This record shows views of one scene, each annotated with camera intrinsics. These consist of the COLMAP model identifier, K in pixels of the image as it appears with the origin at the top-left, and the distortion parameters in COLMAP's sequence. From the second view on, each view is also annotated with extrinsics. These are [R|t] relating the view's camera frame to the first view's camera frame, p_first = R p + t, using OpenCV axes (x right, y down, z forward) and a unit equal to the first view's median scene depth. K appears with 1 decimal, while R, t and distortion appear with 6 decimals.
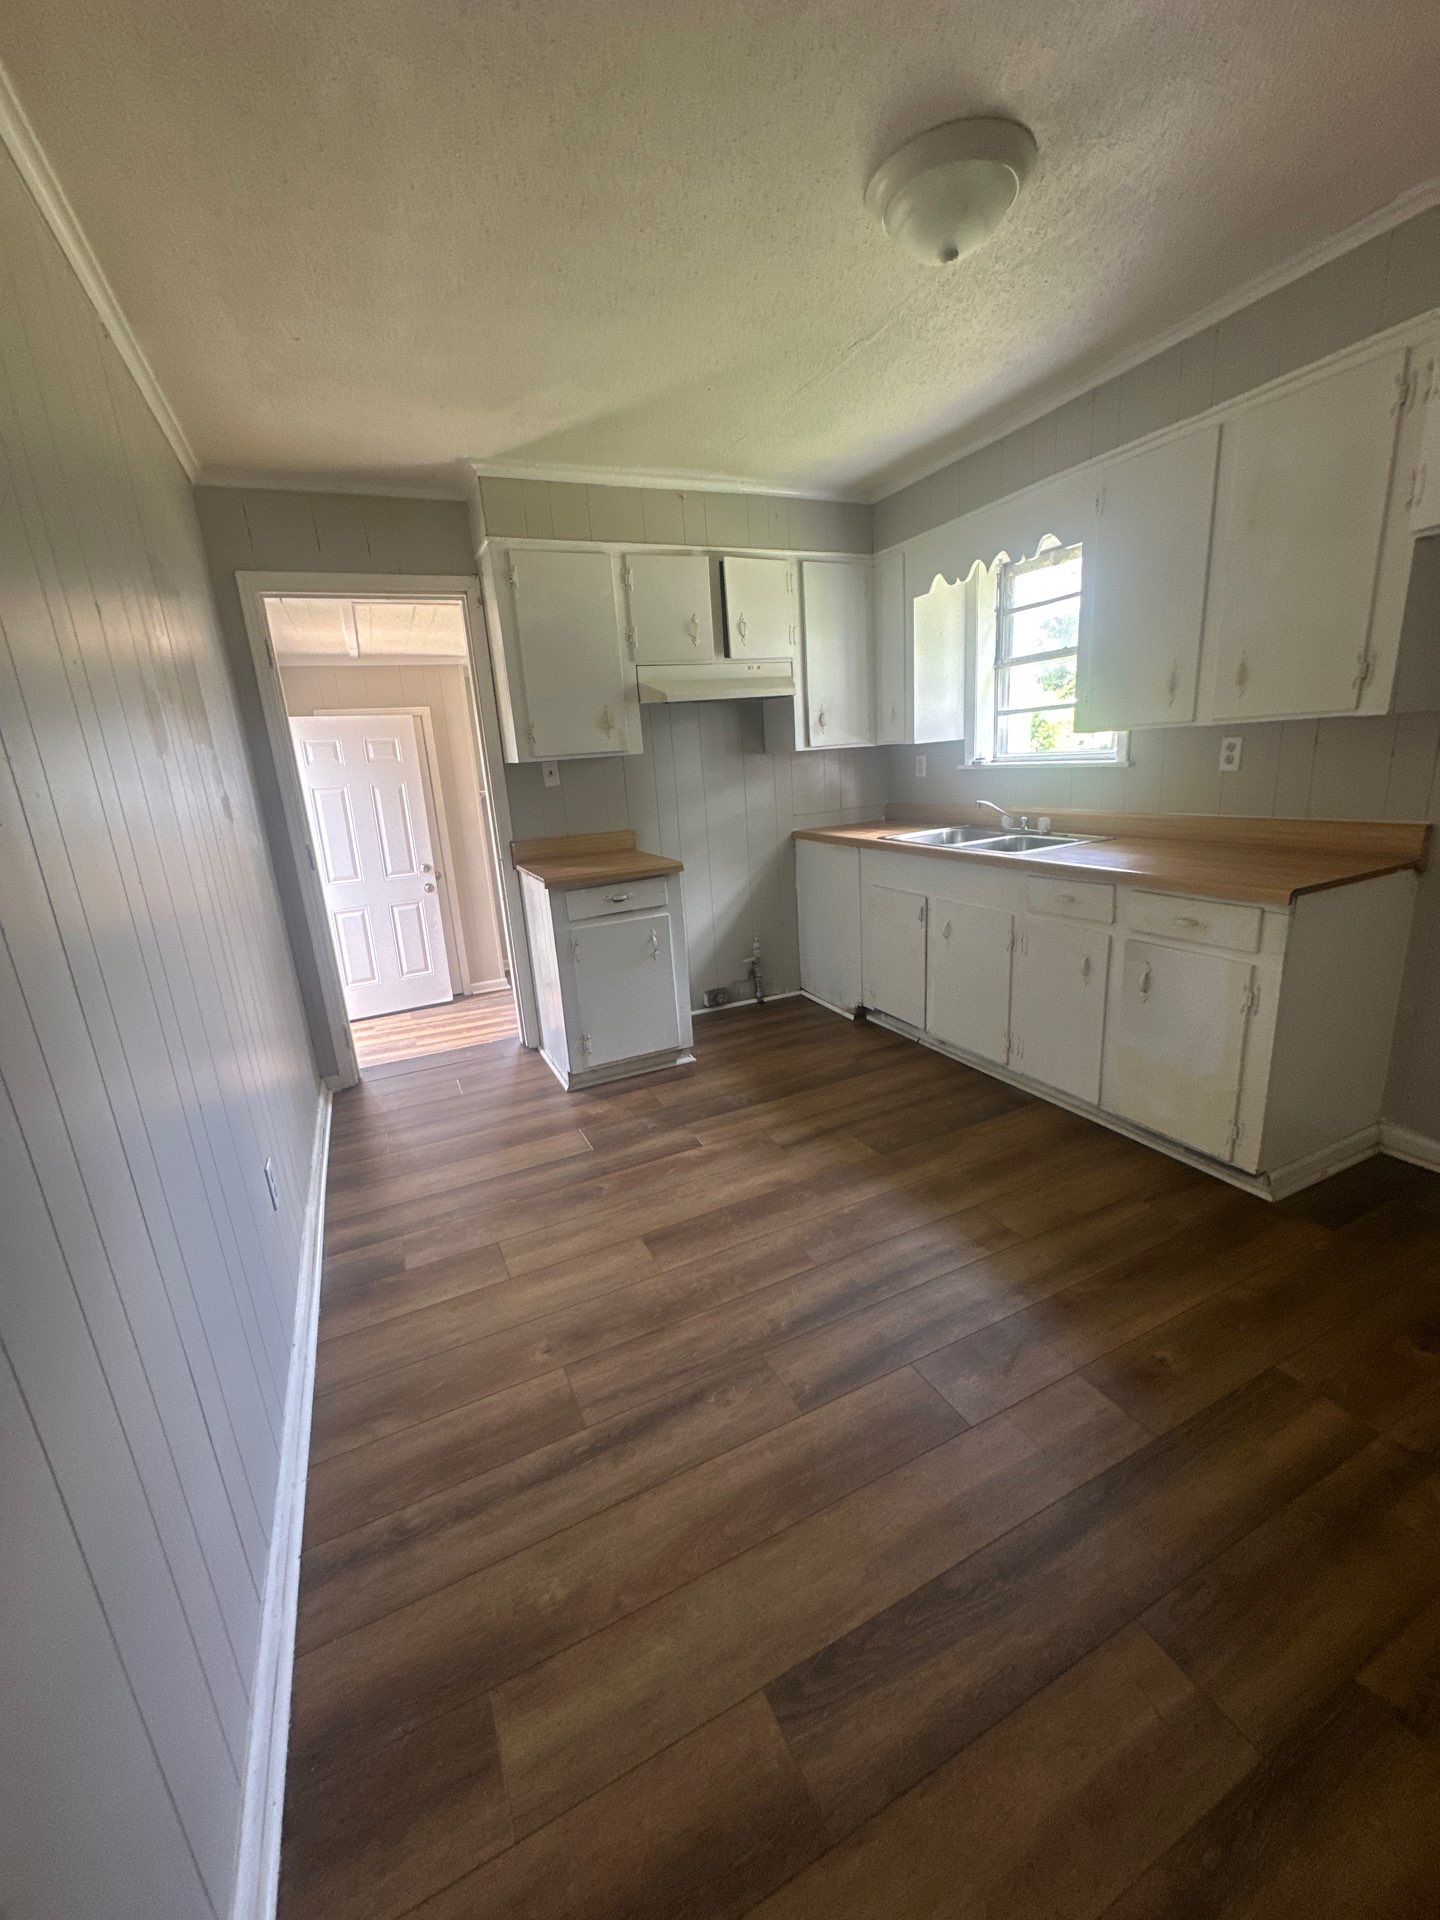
lens RADIAL K [[767.9, 0, 714.8], [0, 767.9, 959.2], [0, 0, 1]] dist [0.000597, 0.000127]
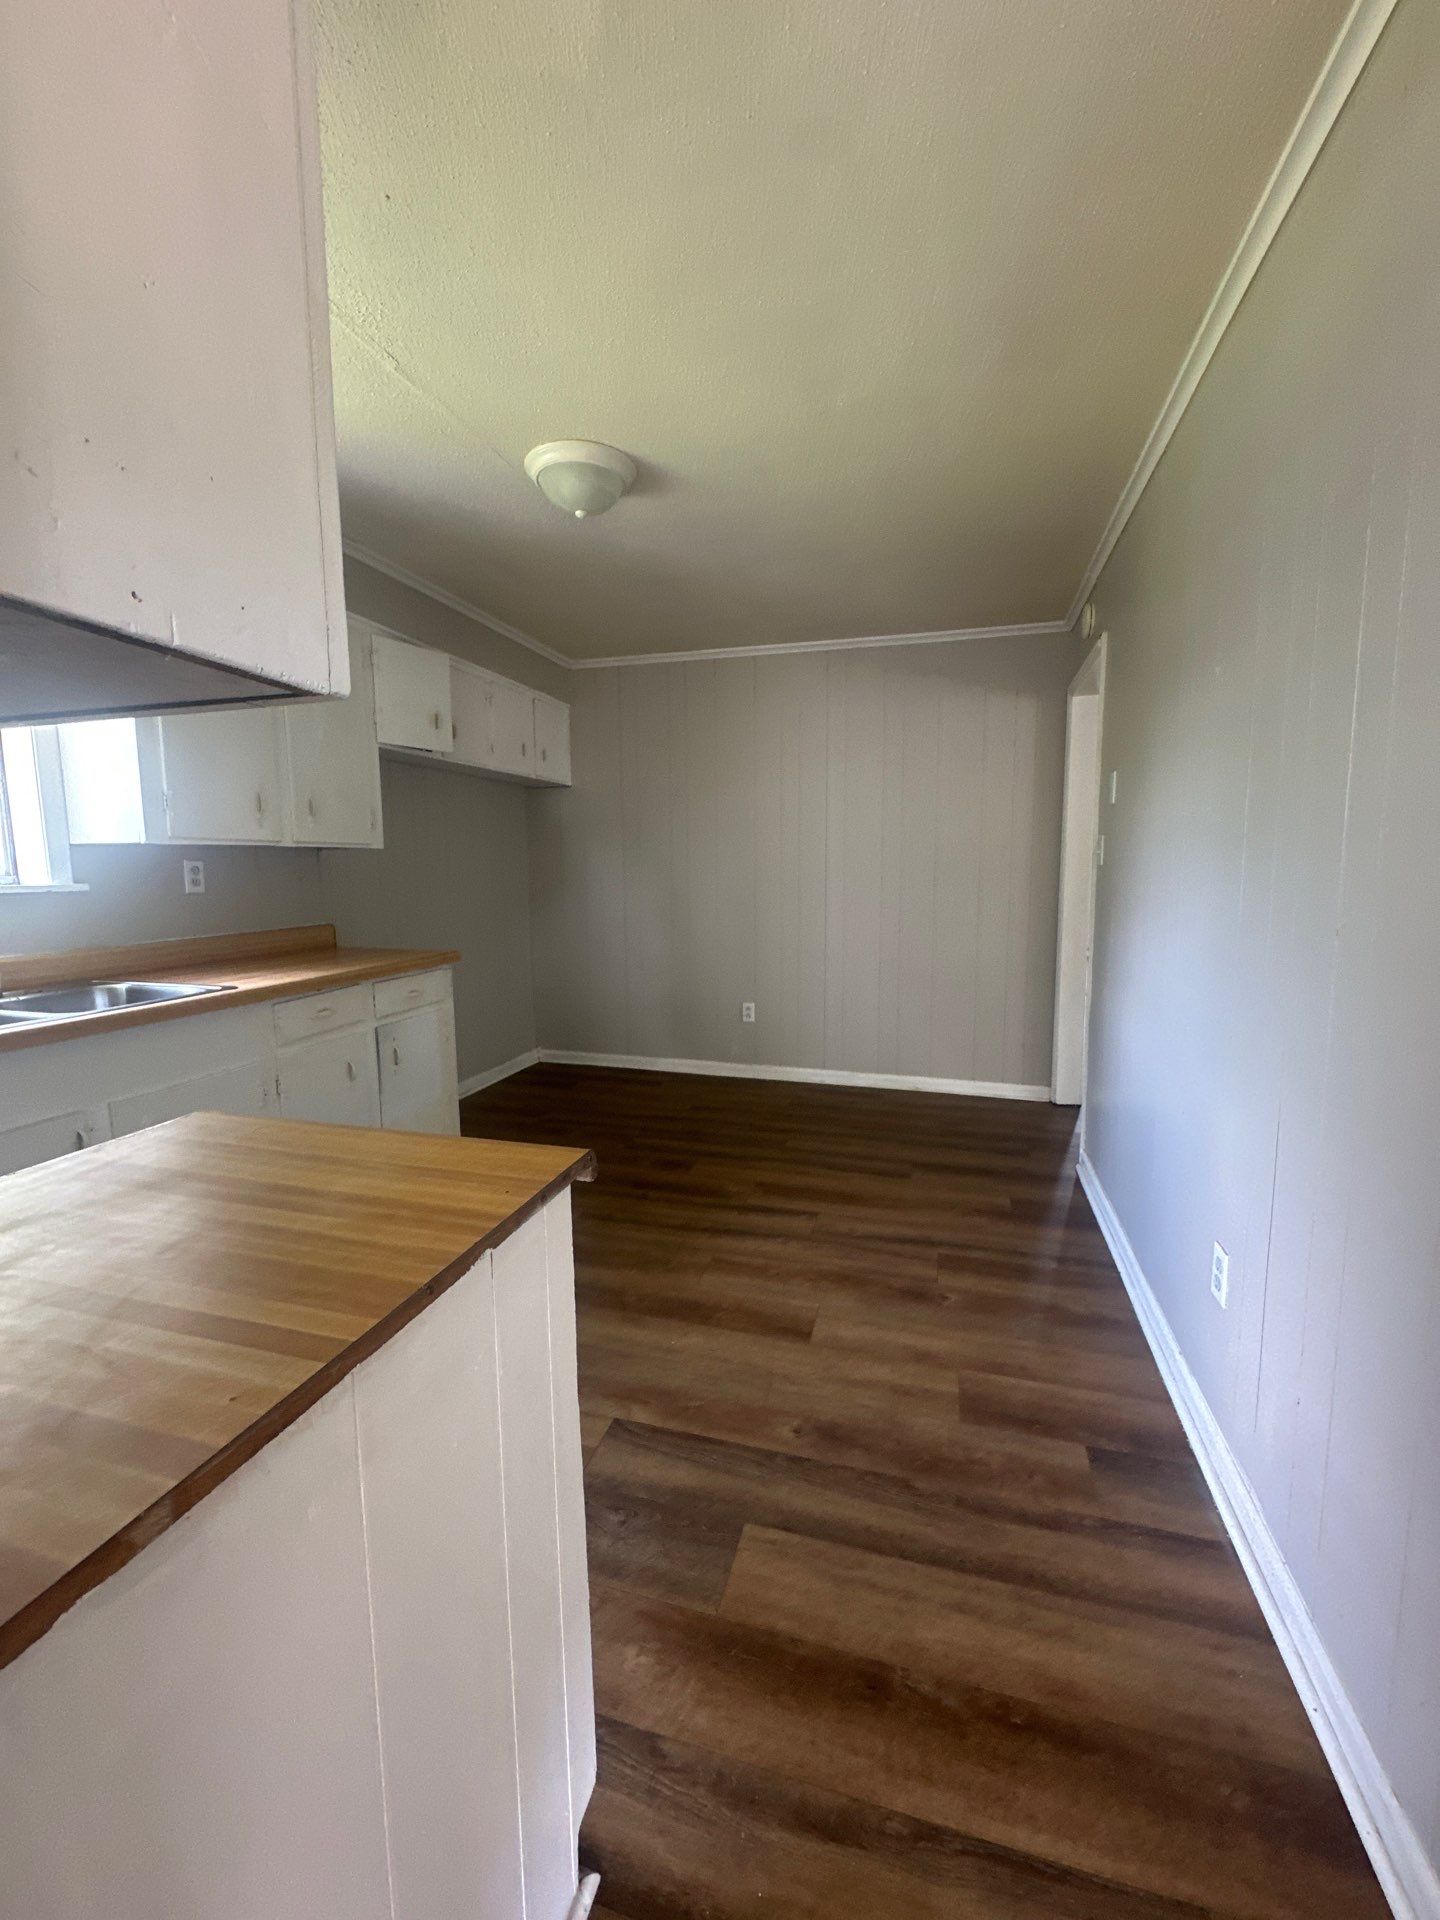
lens RADIAL K [[767.9, 0, 715.7], [0, 767.9, 958.4], [0, 0, 1]] dist [0.000597, 0.000127]
pose [[-0.747580, -0.009192, 0.664108, -0.643430], [0.227240, 0.936019, 0.268757, -0.346910], [-0.624088, 0.351830, -0.697660, 1.620884]]
